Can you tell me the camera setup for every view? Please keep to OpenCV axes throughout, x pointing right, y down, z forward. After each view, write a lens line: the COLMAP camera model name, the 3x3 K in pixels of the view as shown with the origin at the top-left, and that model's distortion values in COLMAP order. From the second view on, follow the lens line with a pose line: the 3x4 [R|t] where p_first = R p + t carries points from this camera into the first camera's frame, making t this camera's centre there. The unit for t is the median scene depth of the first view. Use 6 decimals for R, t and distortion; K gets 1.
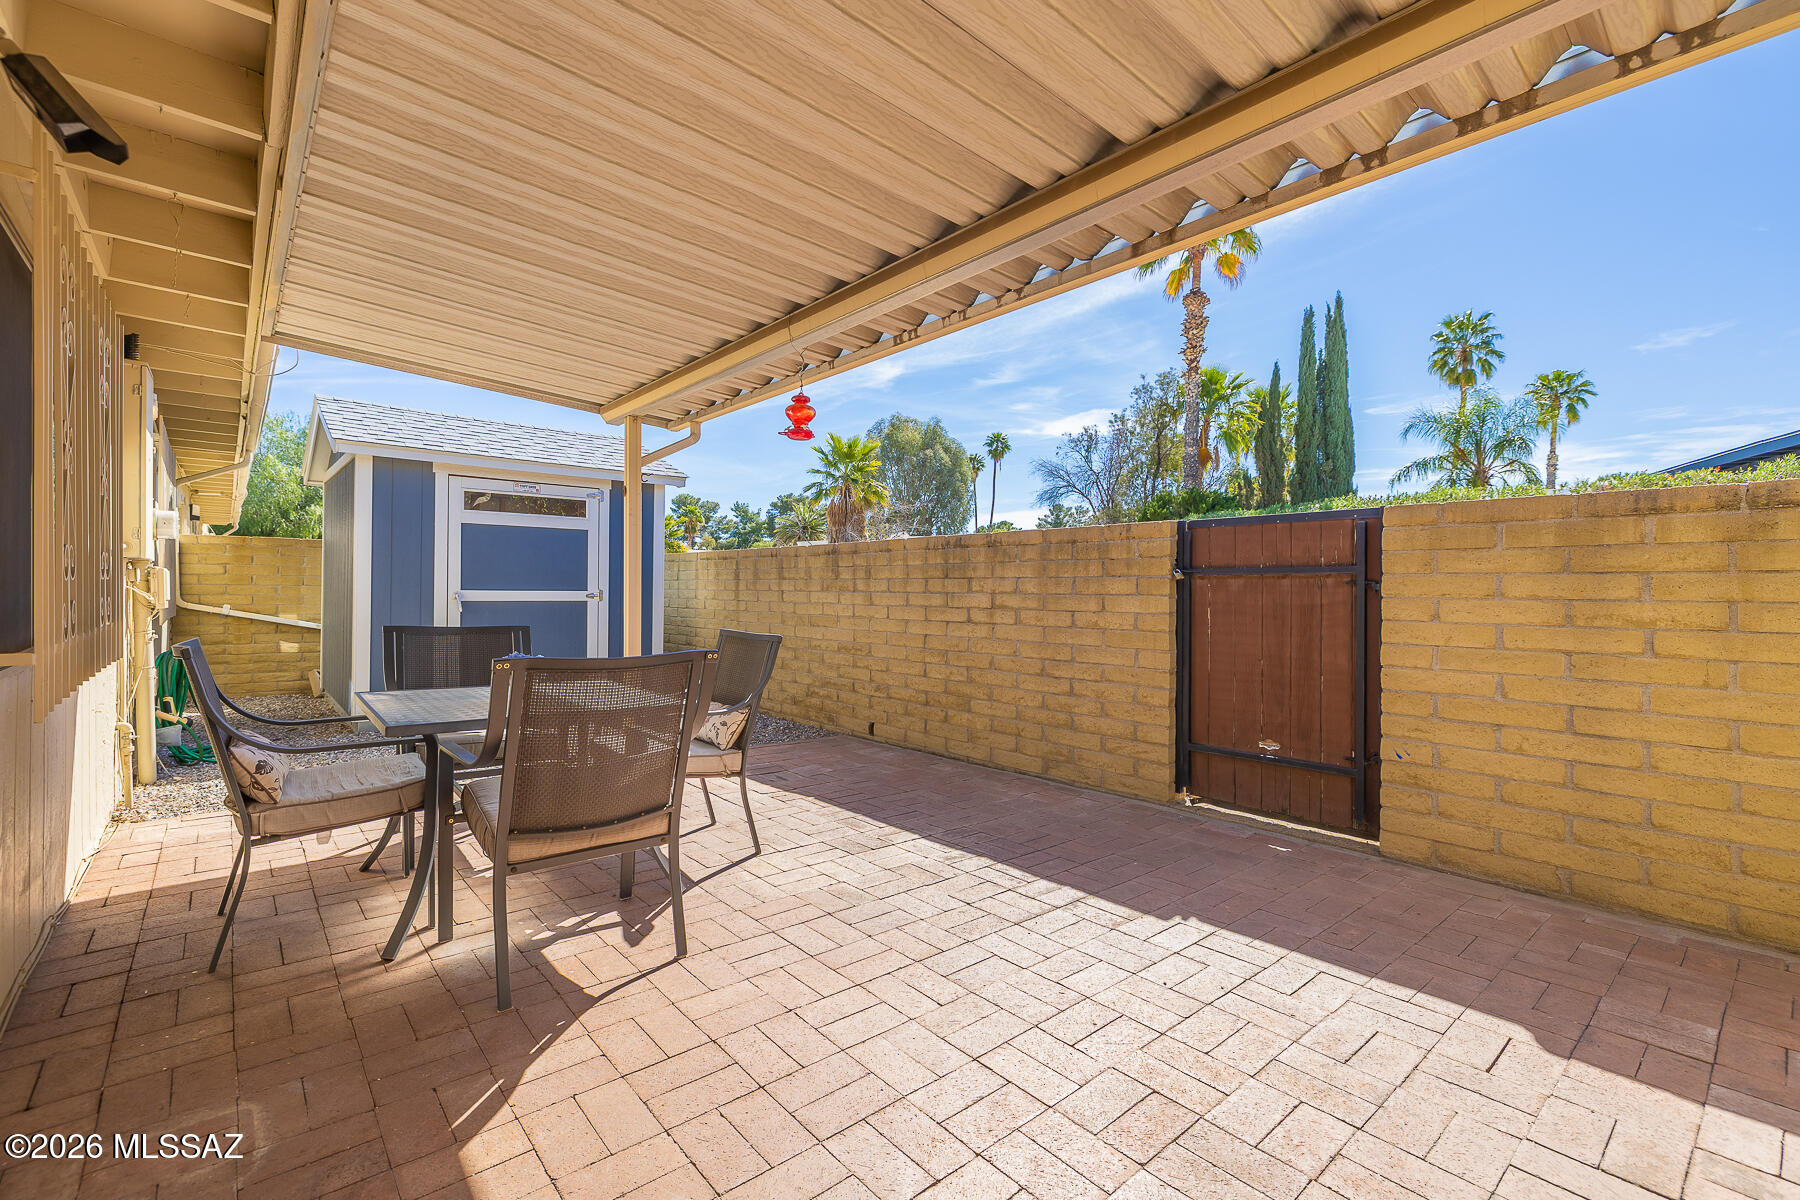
lens RADIAL K [[775.6, 0, 889.3], [0, 775.6, 584.4], [0, 0, 1]] dist [0.001648, -0.001605]
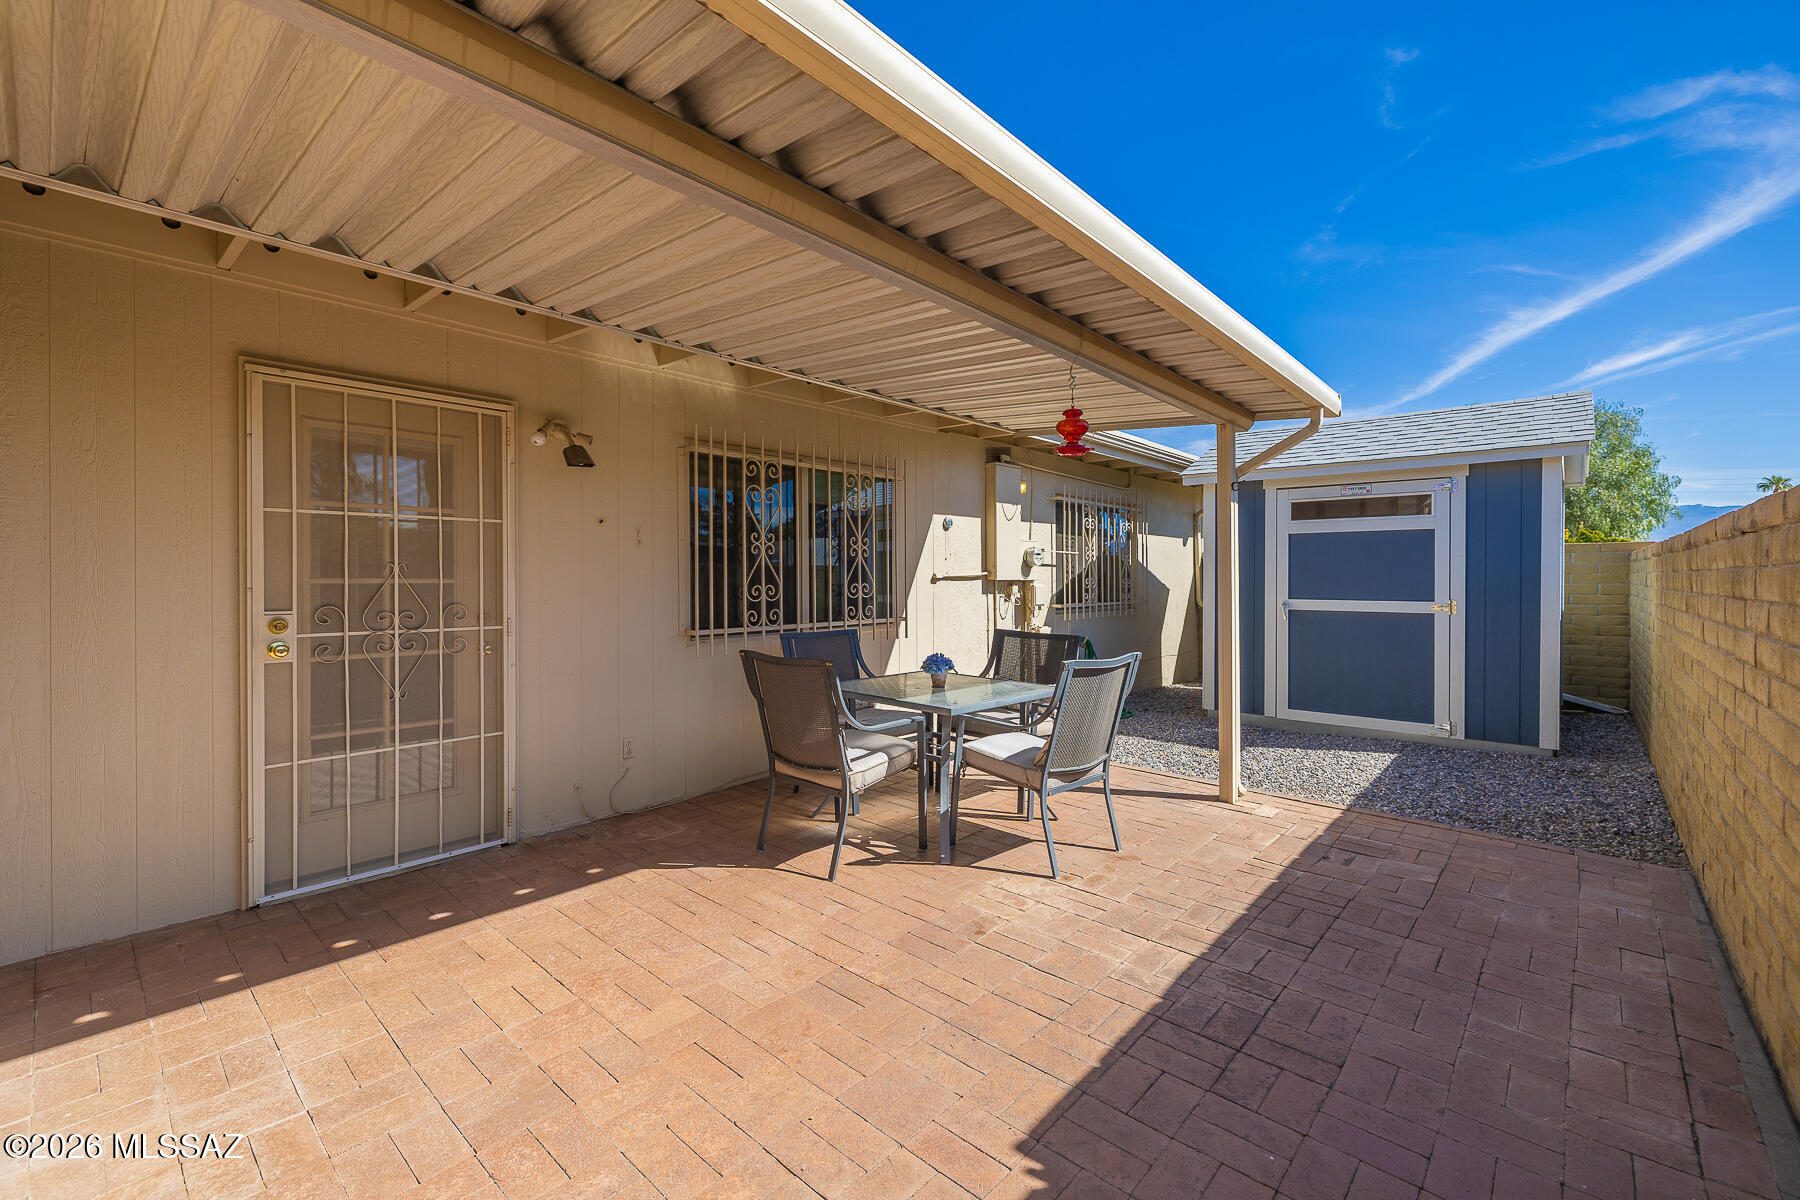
lens RADIAL K [[775.6, 0, 889.3], [0, 775.6, 584.4], [0, 0, 1]] dist [0.001648, -0.001605]
pose [[0.128243, 0.000974, -0.991742, 0.438548], [0.007258, 0.999972, 0.001921, -0.019116], [0.991716, -0.007445, 0.128232, 0.366184]]
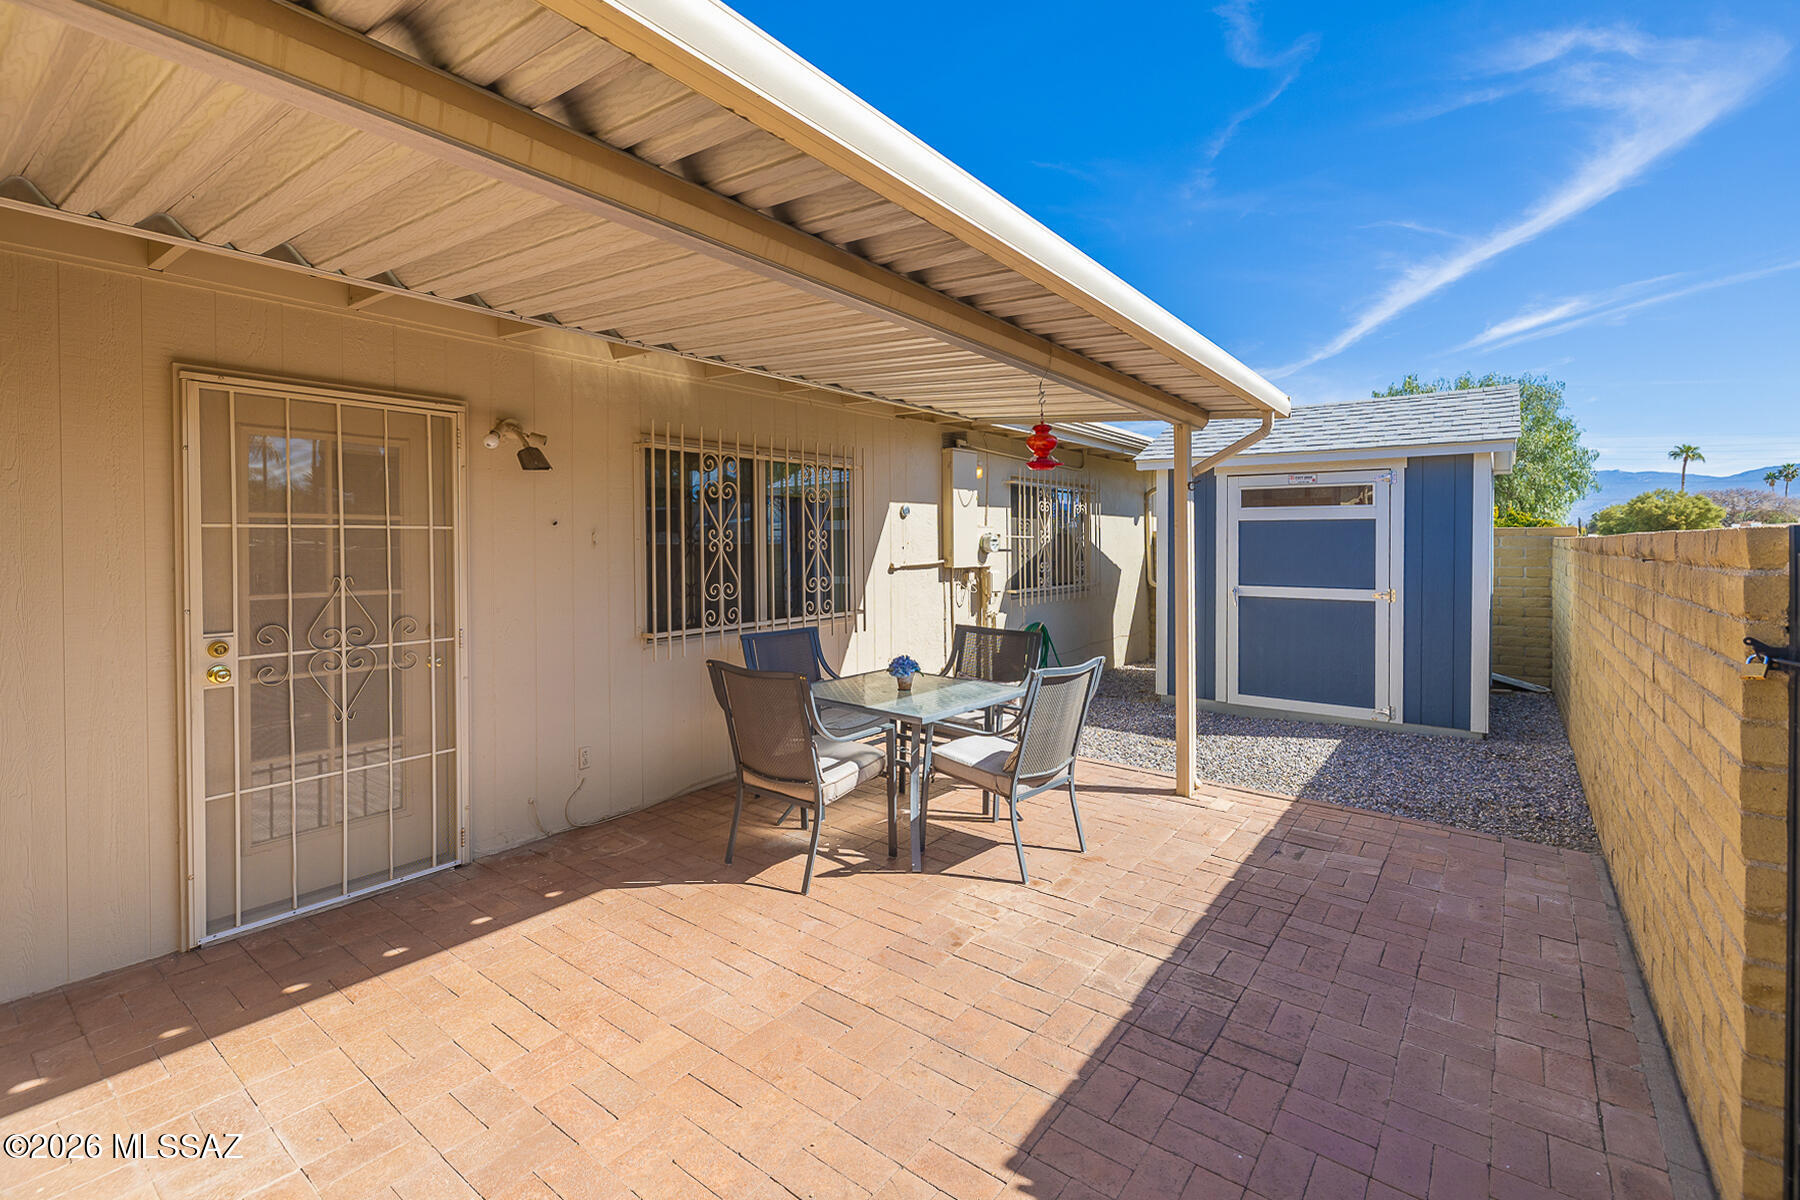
lens RADIAL K [[817.8, 0, 893.9], [0, 817.8, 550.9], [0, 0, 1]] dist [0.001439, -0.000467]
pose [[0.210204, 0.004839, -0.977646, 0.465648], [0.008204, 0.999944, 0.006713, -0.054087], [0.977623, -0.009432, 0.210153, 0.337224]]
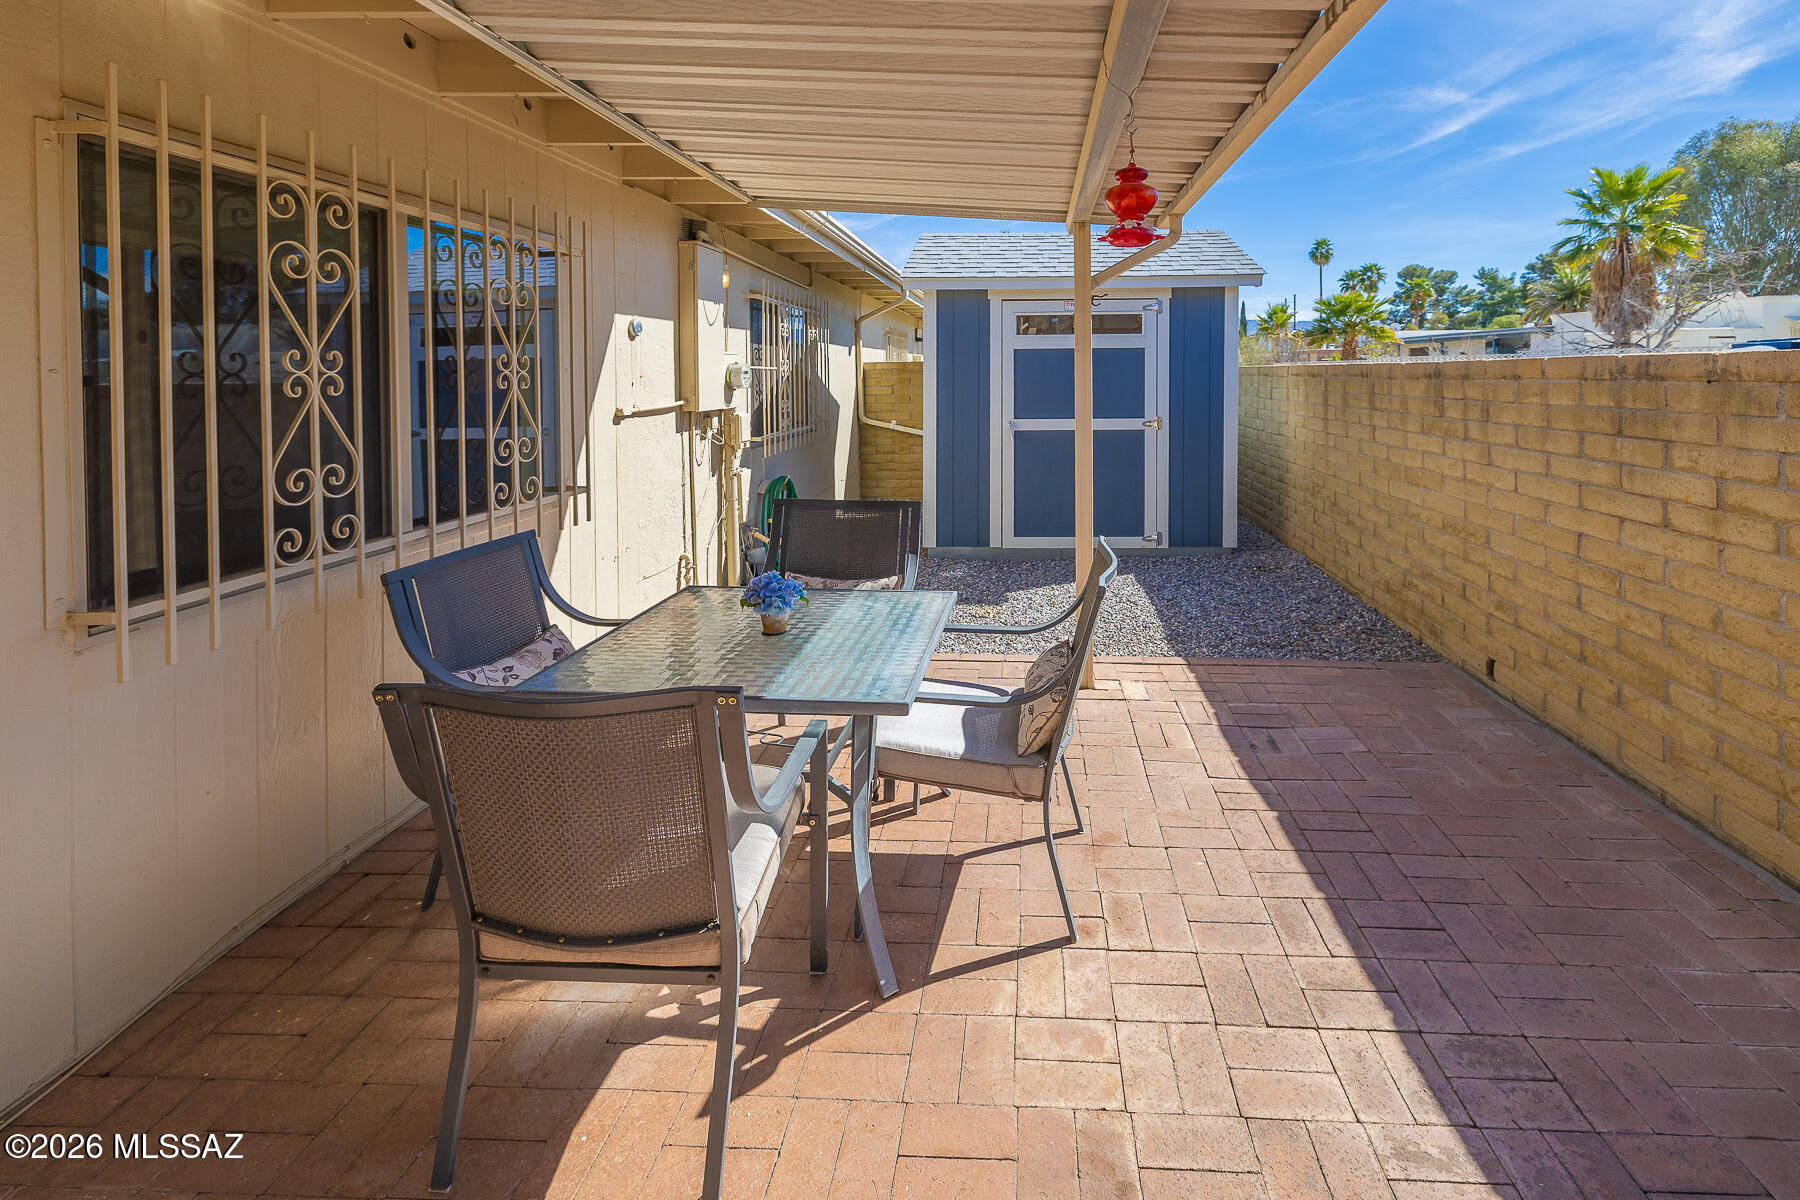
lens RADIAL K [[797.0, 0, 1011.3], [0, 797.0, 384.2], [0, 0, 1]] dist [0.000855, 0.000246]
pose [[0.740534, -0.005329, -0.671997, 0.119826], [0.020320, 0.999689, 0.014465, -0.054017], [0.671711, -0.024367, 0.740412, 0.284659]]
